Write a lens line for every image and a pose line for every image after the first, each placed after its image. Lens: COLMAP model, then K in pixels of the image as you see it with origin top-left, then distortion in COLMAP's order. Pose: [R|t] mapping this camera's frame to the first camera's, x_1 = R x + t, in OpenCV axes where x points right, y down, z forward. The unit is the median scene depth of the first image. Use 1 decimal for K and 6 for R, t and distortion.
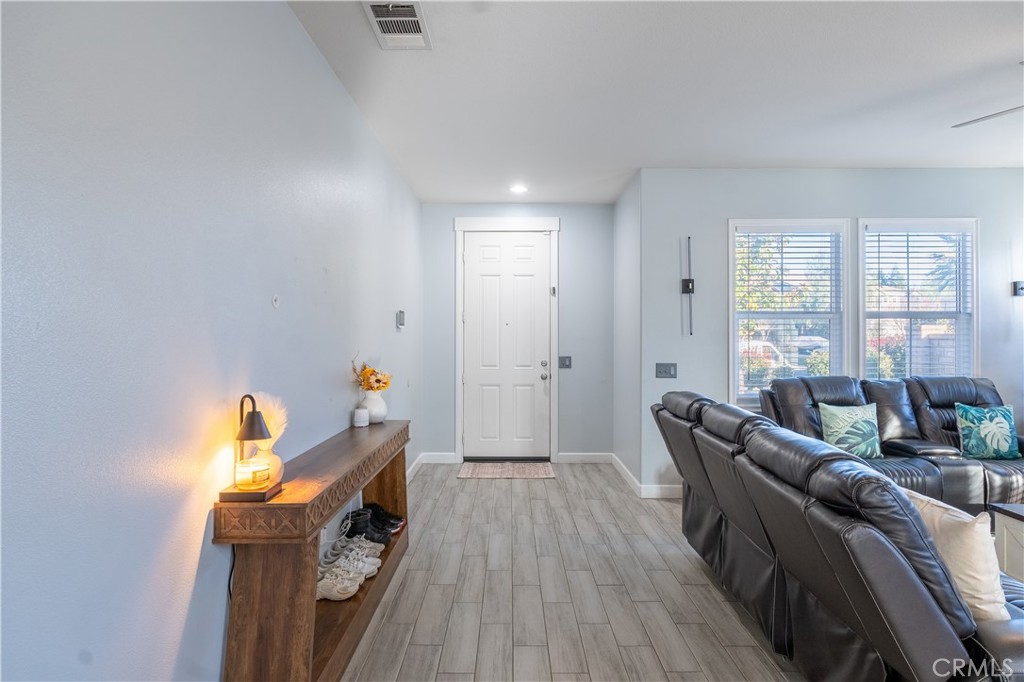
lens RADIAL K [[561.6, 0, 509.0], [0, 561.6, 339.3], [0, 0, 1]] dist [0.000558, -0.001073]
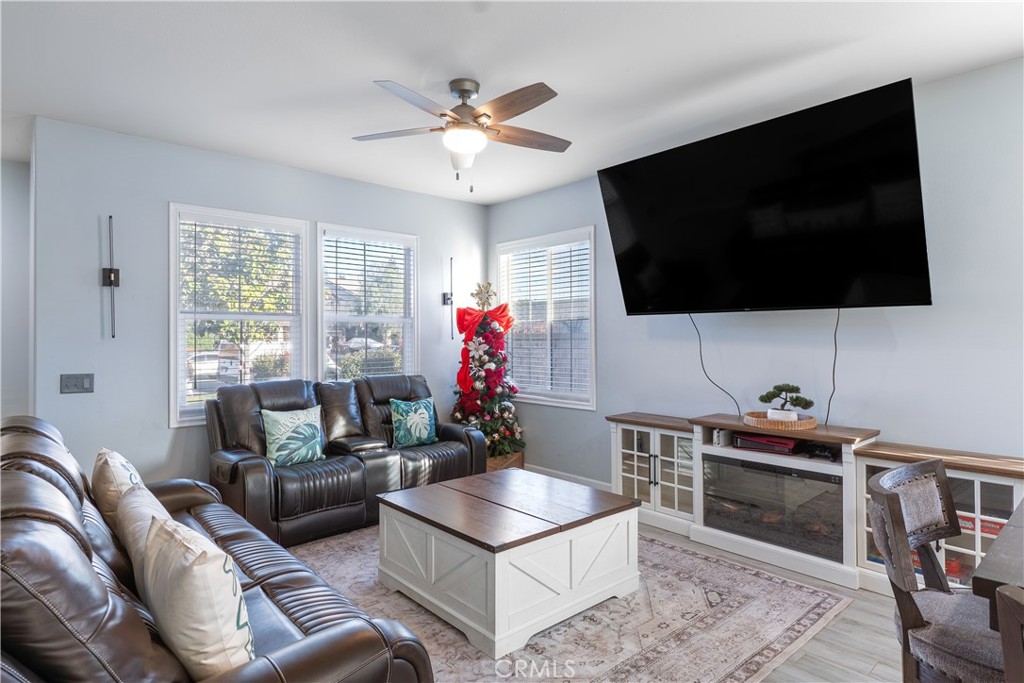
lens RADIAL K [[561.6, 0, 508.9], [0, 561.6, 339.0], [0, 0, 1]] dist [0.000558, -0.001073]
pose [[0.740632, -0.002978, 0.671904, 0.225893], [0.004686, 0.999989, -0.000734, -0.003160], [-0.671895, 0.003692, 0.740638, 0.022793]]
